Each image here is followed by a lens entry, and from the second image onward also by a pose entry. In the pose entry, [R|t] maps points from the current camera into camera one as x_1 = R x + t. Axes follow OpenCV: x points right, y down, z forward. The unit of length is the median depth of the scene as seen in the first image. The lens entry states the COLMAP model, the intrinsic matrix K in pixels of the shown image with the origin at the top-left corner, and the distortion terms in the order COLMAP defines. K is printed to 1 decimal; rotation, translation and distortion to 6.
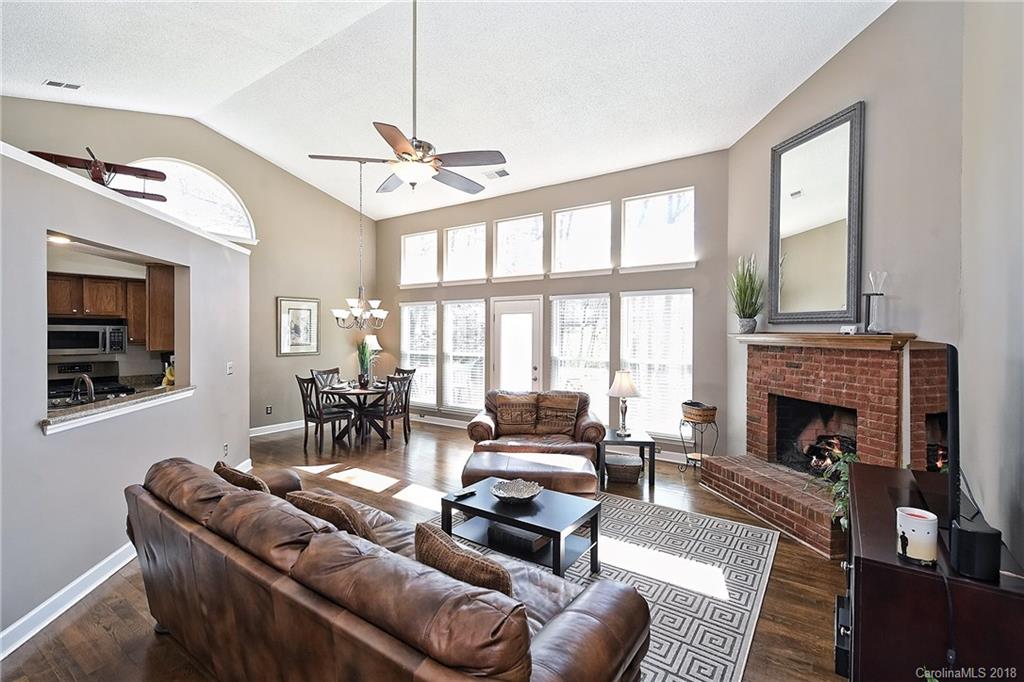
lens RADIAL K [[455.2, 0, 515.0], [0, 455.2, 339.0], [0, 0, 1]] dist [-0.000974, -0.000260]
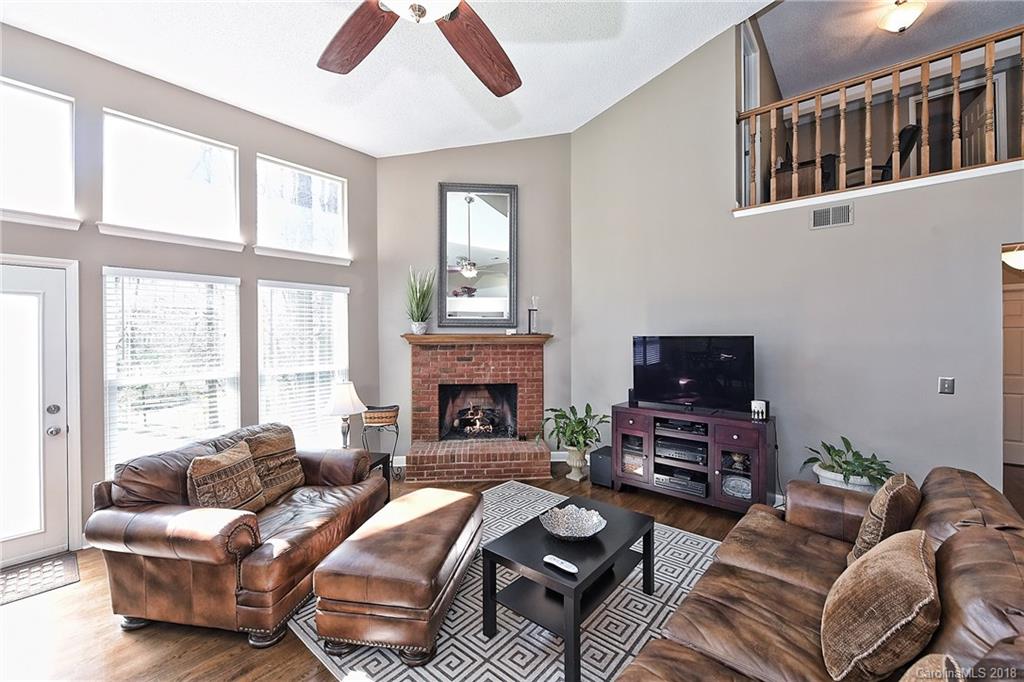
lens RADIAL K [[419.8, 0, 521.3], [0, 419.8, 333.3], [0, 0, 1]] dist [0.002823, 0.000146]
pose [[0.082584, -0.005543, 0.996569, -0.452131], [0.015040, 0.999878, 0.004315, -0.014555], [-0.996471, 0.014632, 0.082657, 0.581760]]
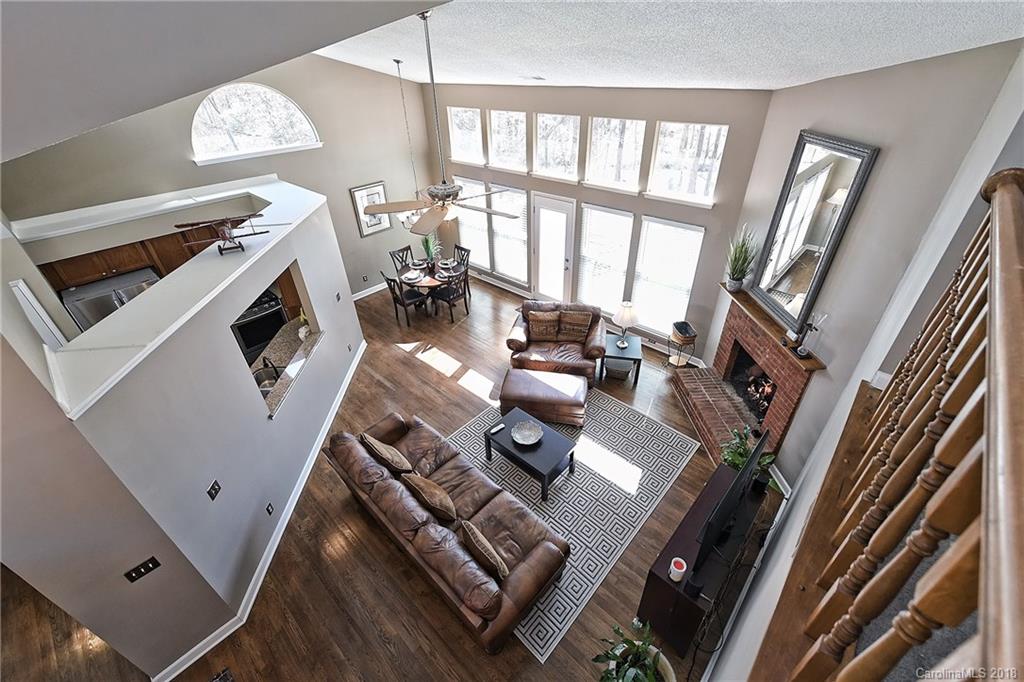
lens RADIAL K [[419.8, 0, 516.6], [0, 419.8, 335.3], [0, 0, 1]] dist [0.002823, 0.000146]
pose [[0.989855, 0.051832, -0.132287, 0.086427], [0.028650, 0.839137, 0.543165, -0.469271], [0.139161, -0.541444, 0.829139, -0.055284]]
